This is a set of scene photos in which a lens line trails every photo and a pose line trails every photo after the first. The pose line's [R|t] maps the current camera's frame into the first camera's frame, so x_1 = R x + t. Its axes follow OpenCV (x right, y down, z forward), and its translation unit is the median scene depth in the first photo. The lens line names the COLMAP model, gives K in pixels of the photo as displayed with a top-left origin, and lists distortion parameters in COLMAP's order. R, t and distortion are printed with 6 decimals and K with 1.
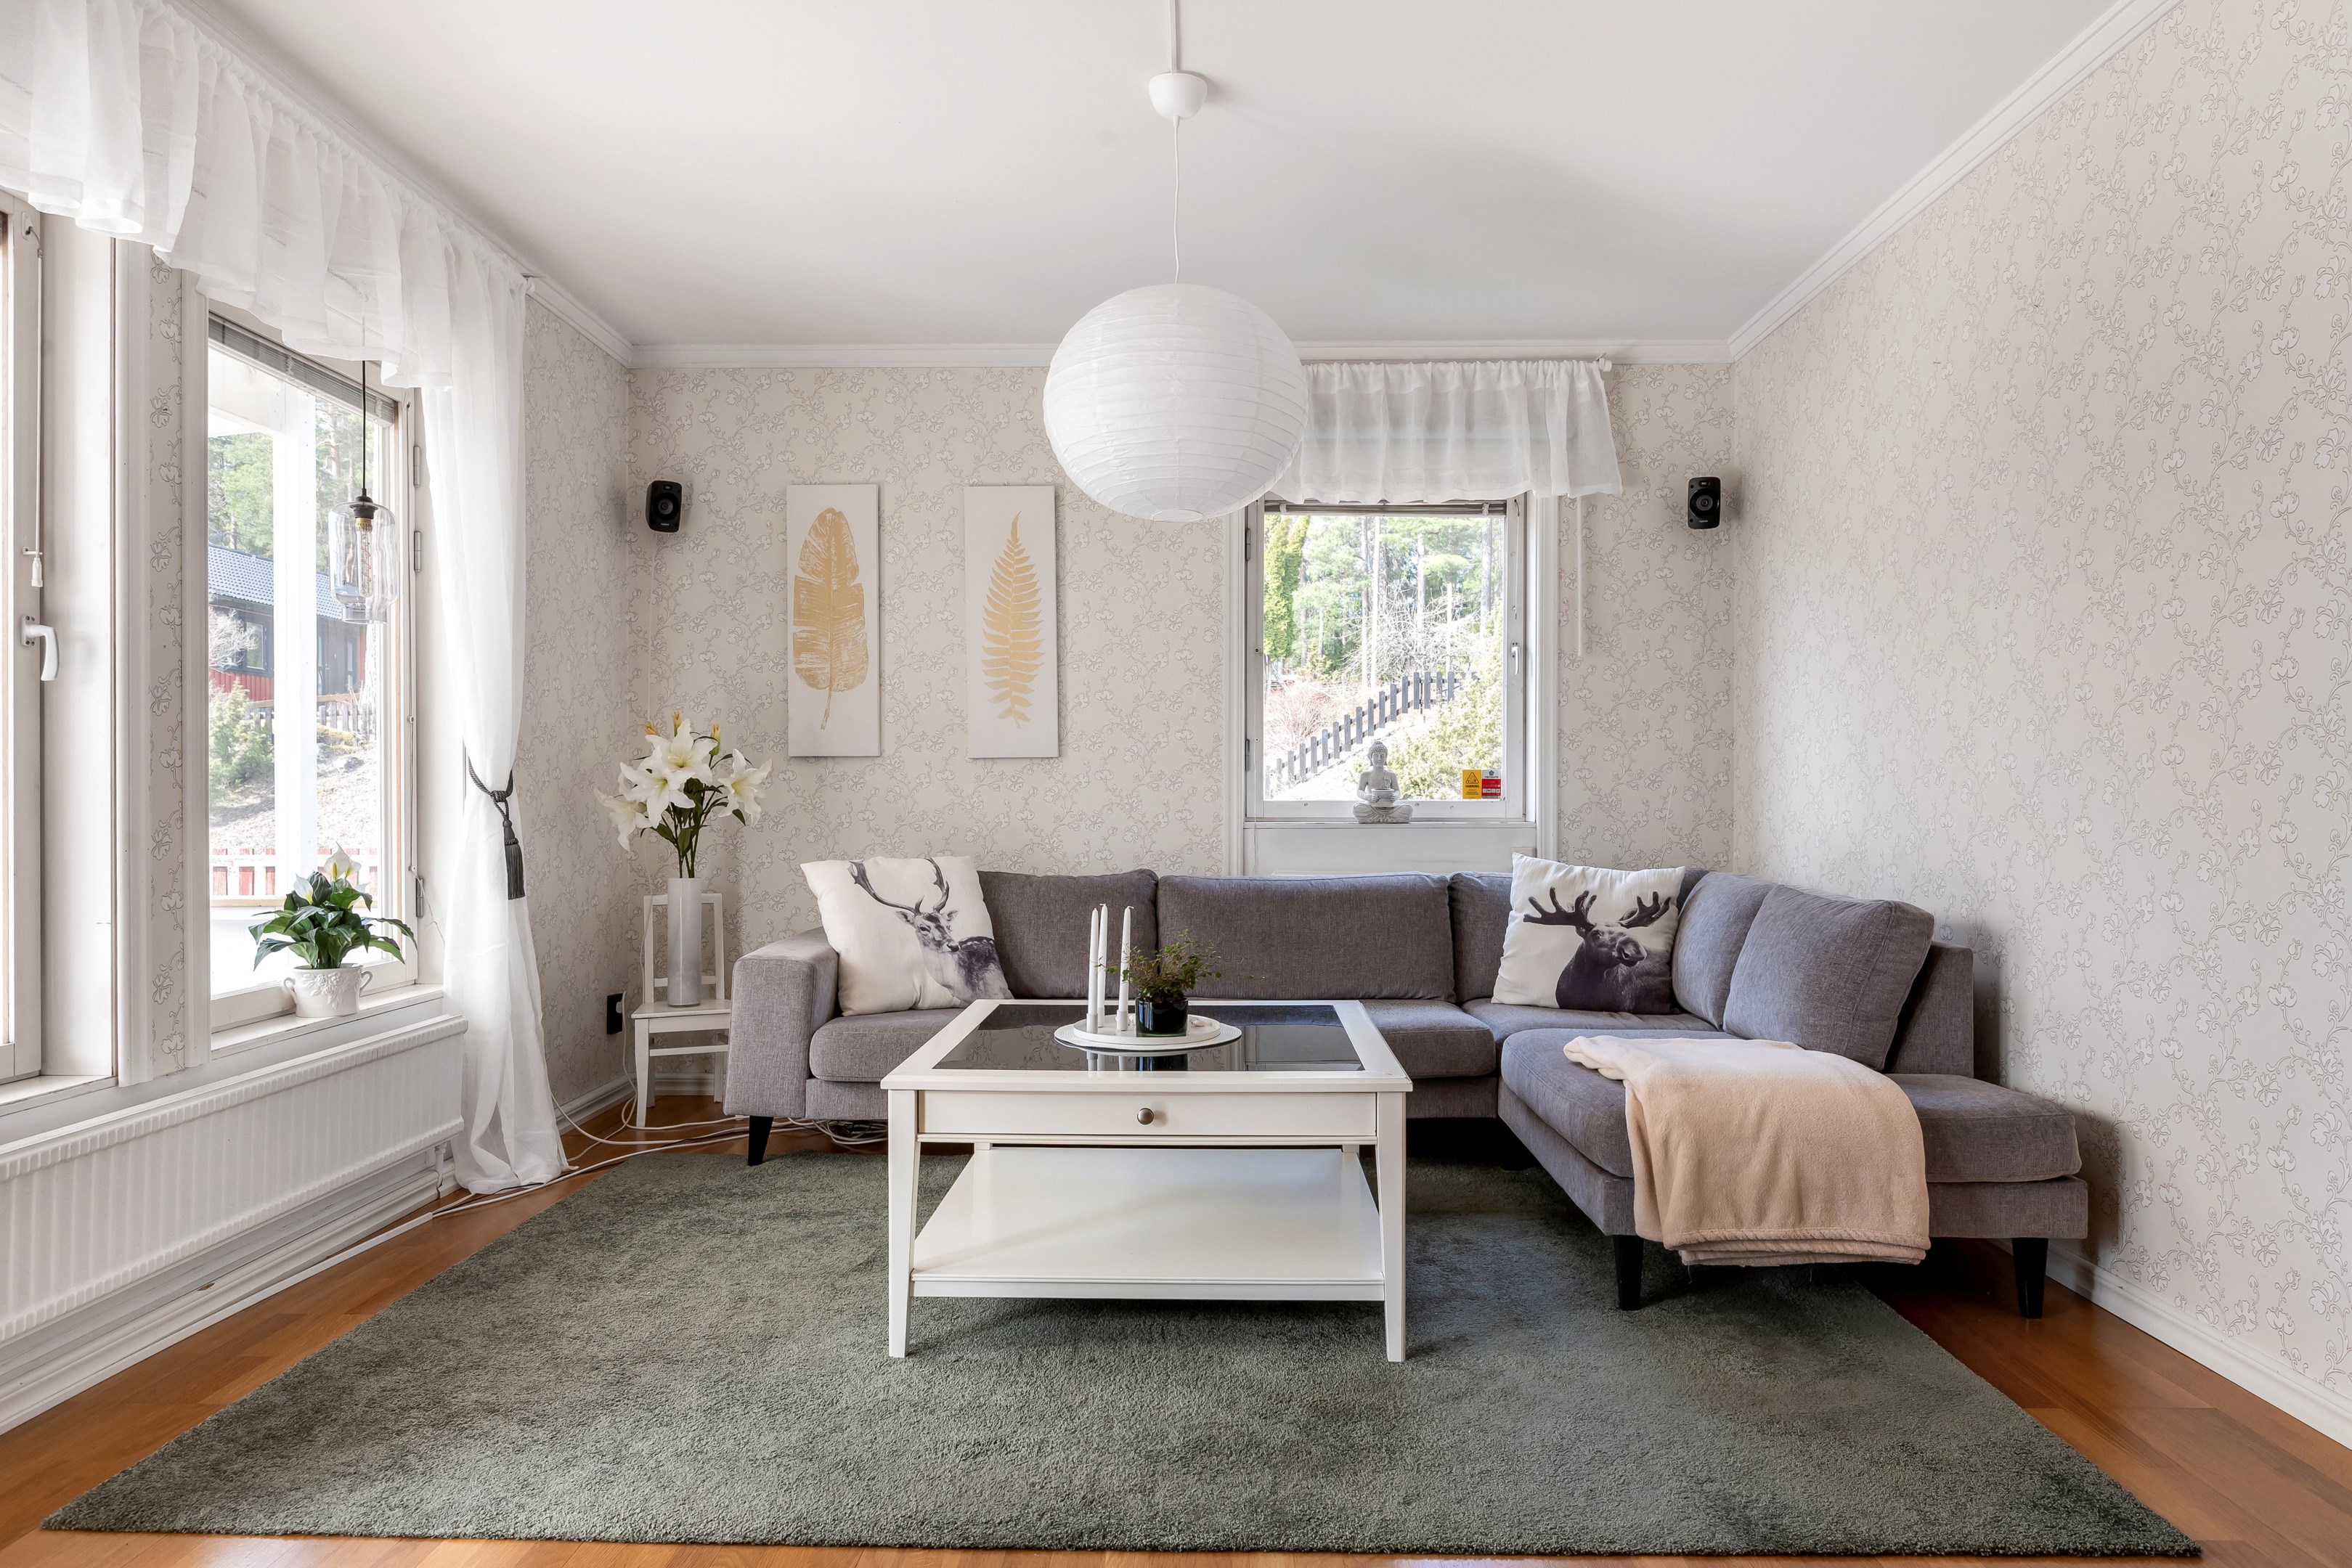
lens RADIAL K [[1423.7, 0, 1187.1], [0, 1423.7, 804.5], [0, 0, 1]] dist [0.001260, -0.010335]
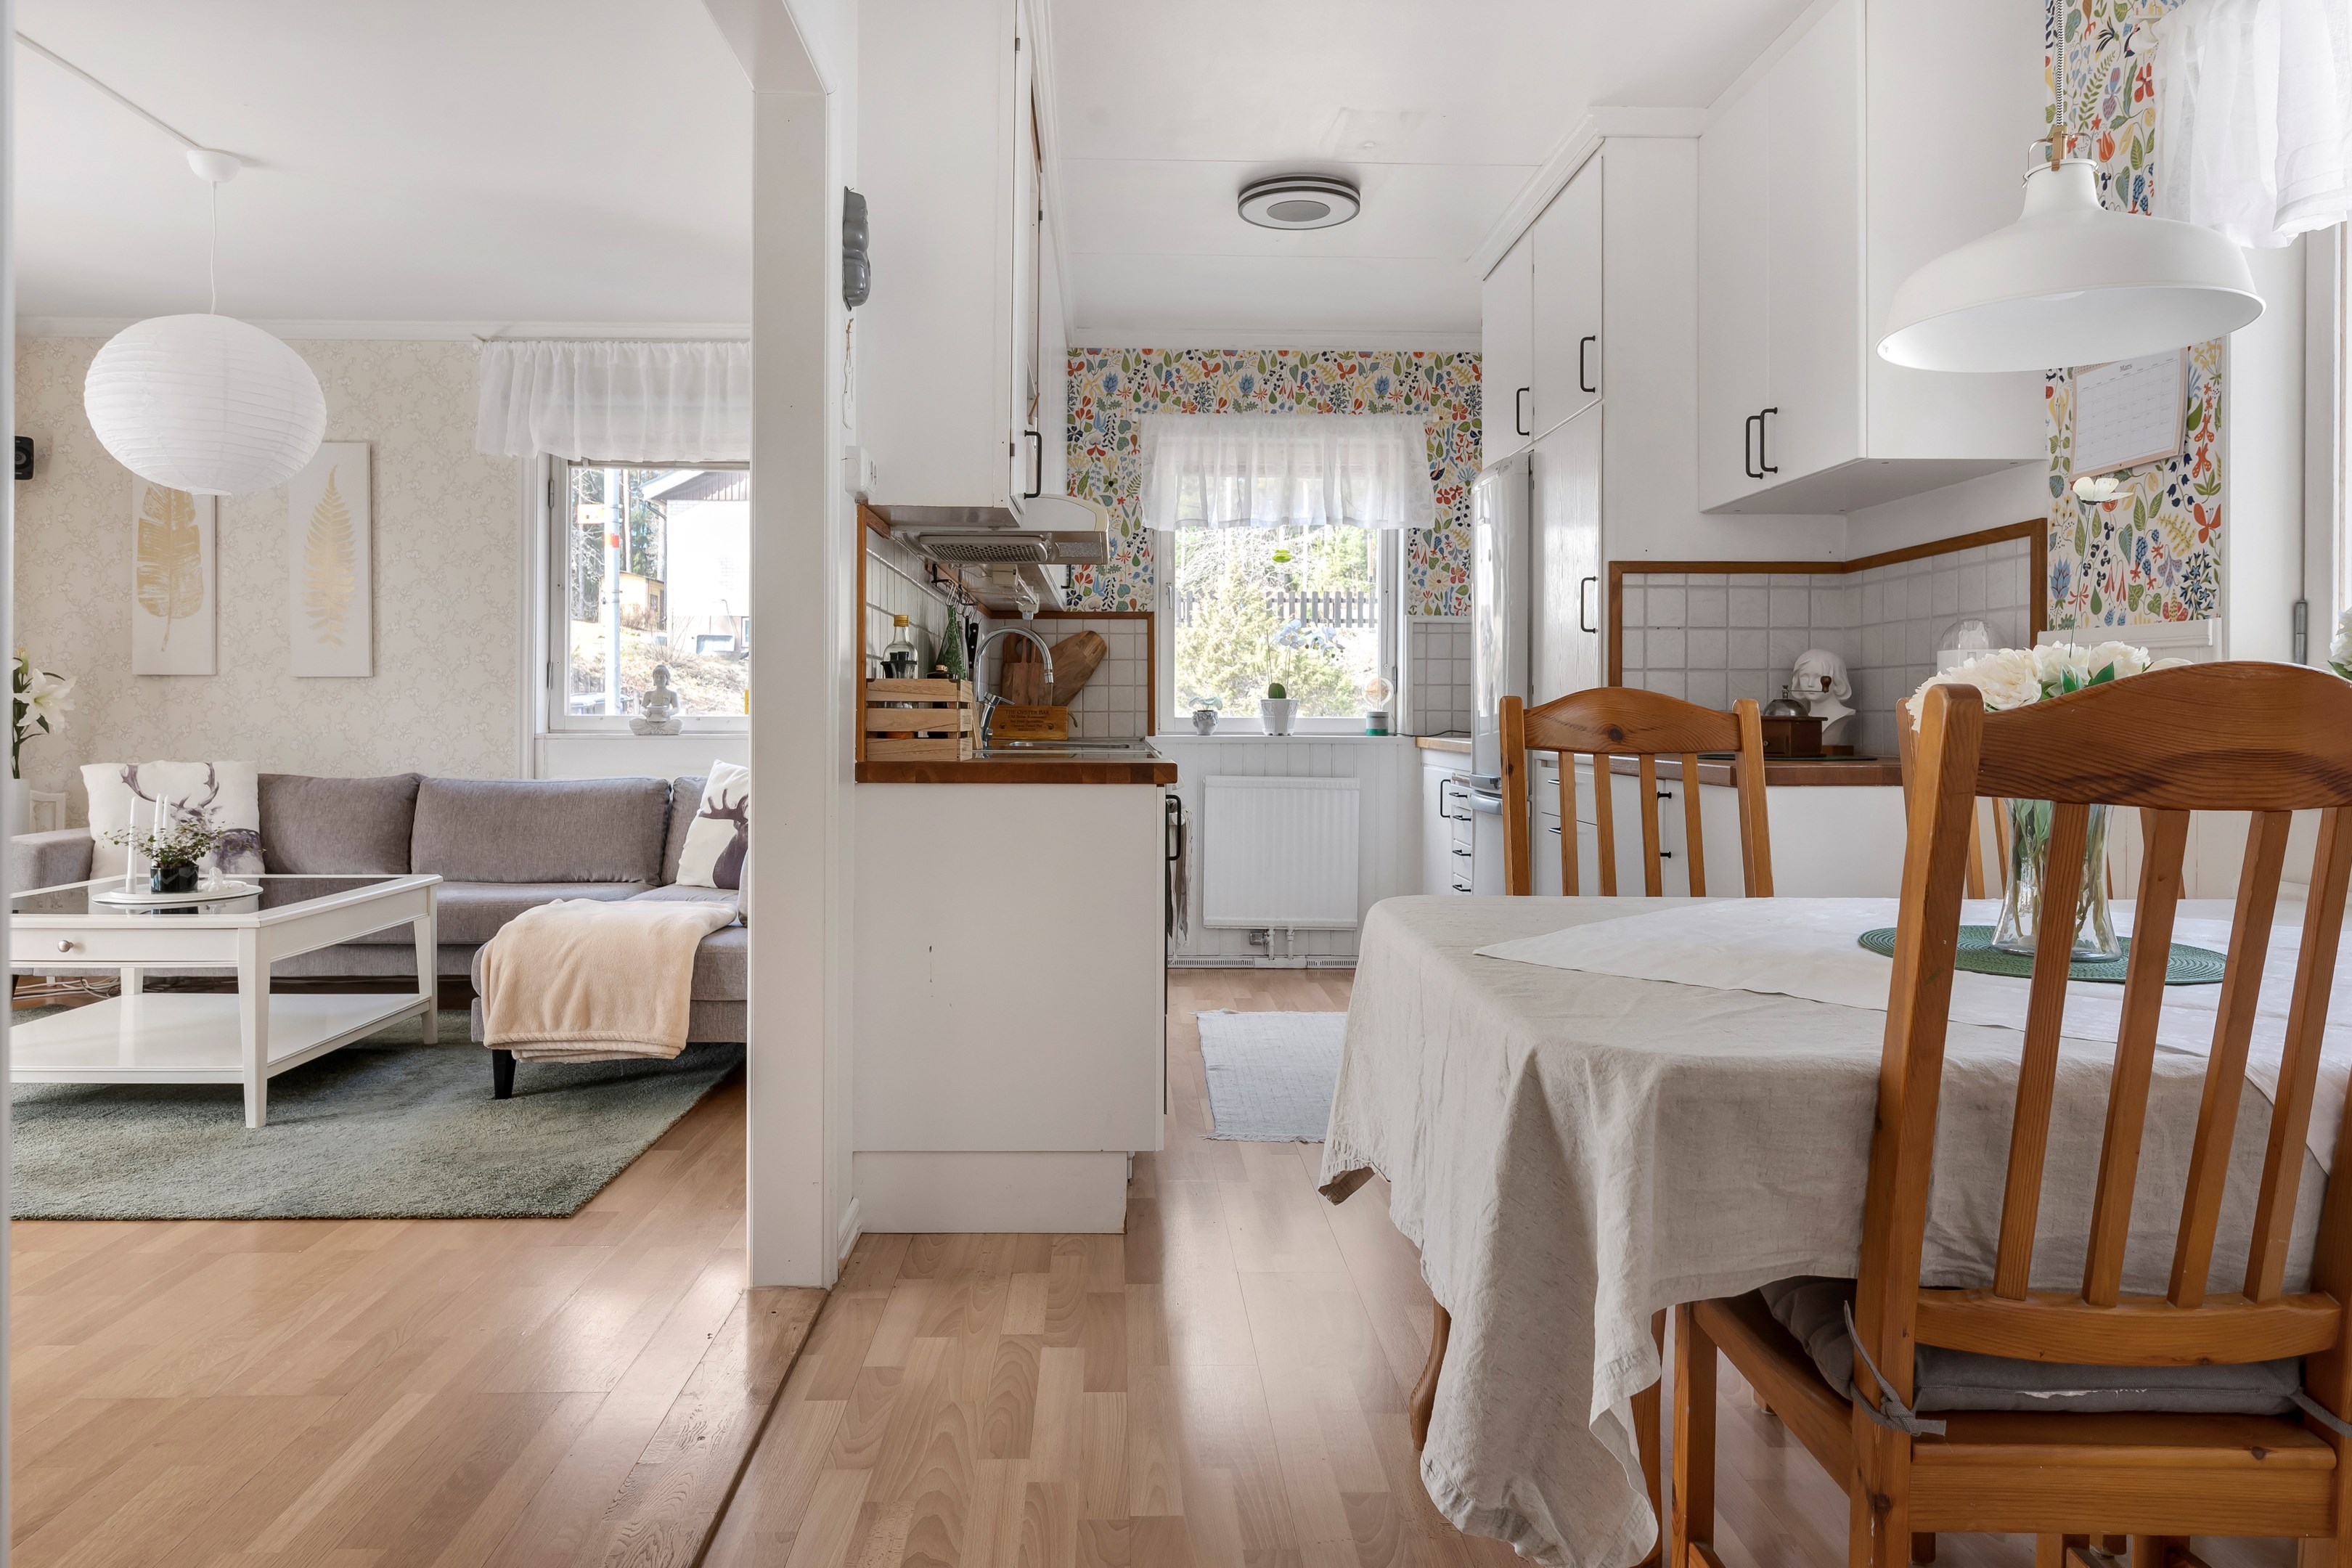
lens RADIAL K [[1490.1, 0, 1151.1], [0, 1490.1, 716.8], [0, 0, 1]] dist [-0.003794, -0.003064]
pose [[0.999165, 0.005228, 0.040523, 0.563748], [-0.005026, 0.999974, -0.005081, 0.002575], [-0.040548, 0.004873, 0.999166, -0.267685]]
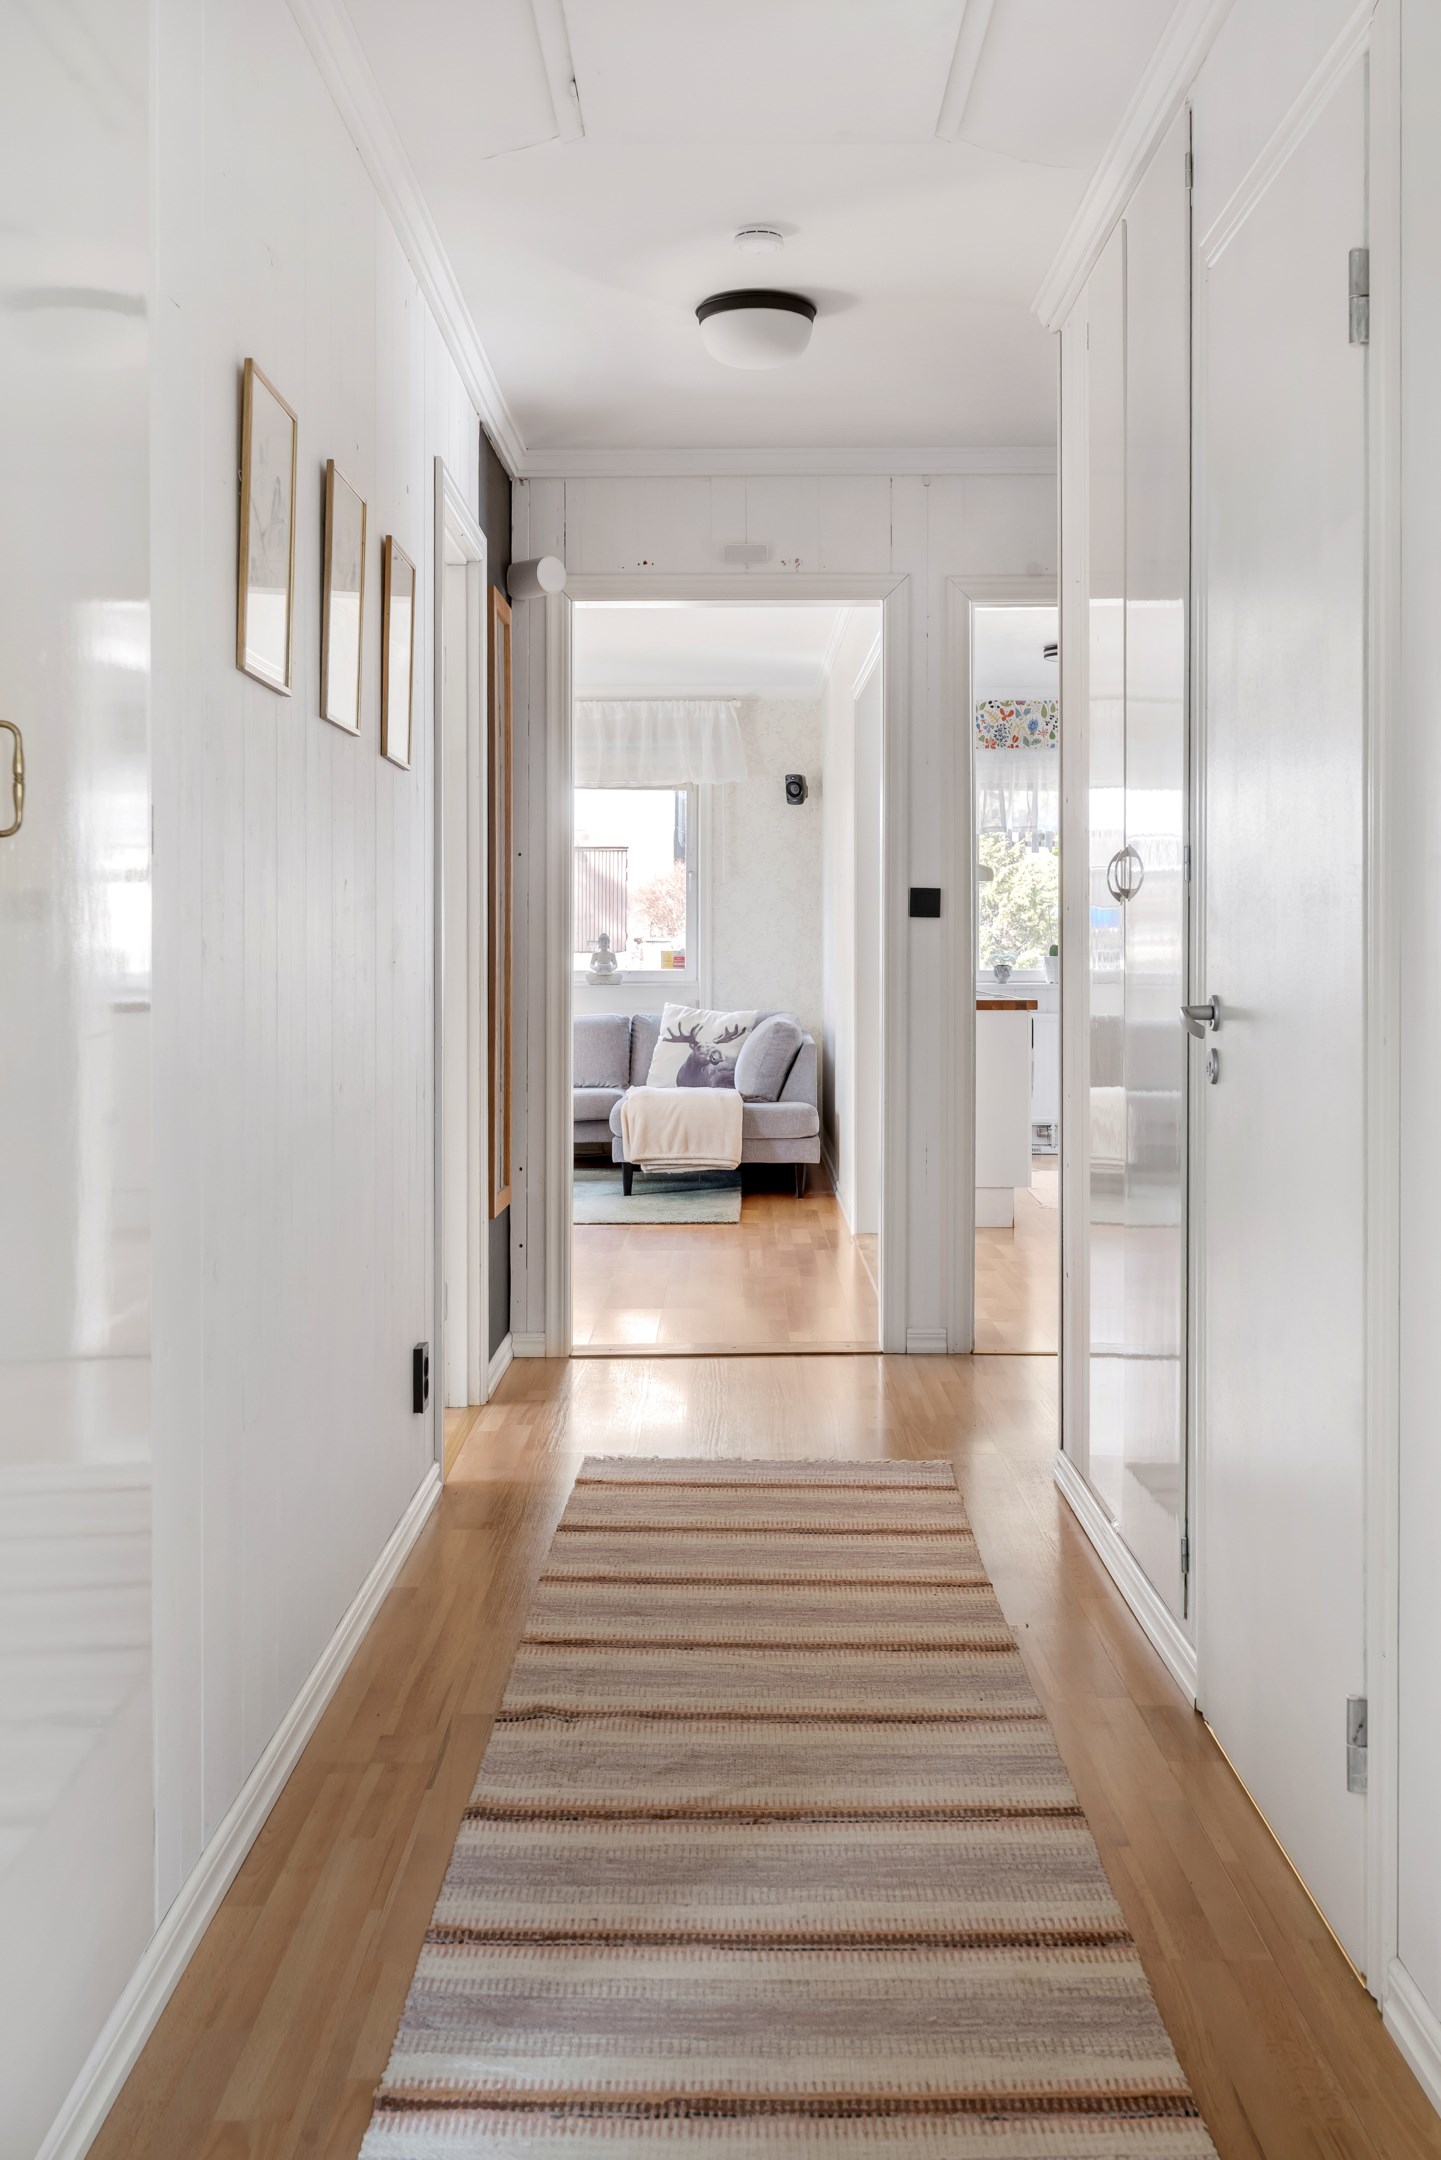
lens RADIAL K [[2201.1, 0, 722.4], [0, 2201.1, 931.3], [0, 0, 1]] dist [0.013768, -0.016497]
pose [[0.999966, 0.001184, 0.008180, 0.286887], [-0.001099, 0.999946, -0.010358, -0.024256], [-0.008192, 0.010349, 0.999913, -1.693783]]
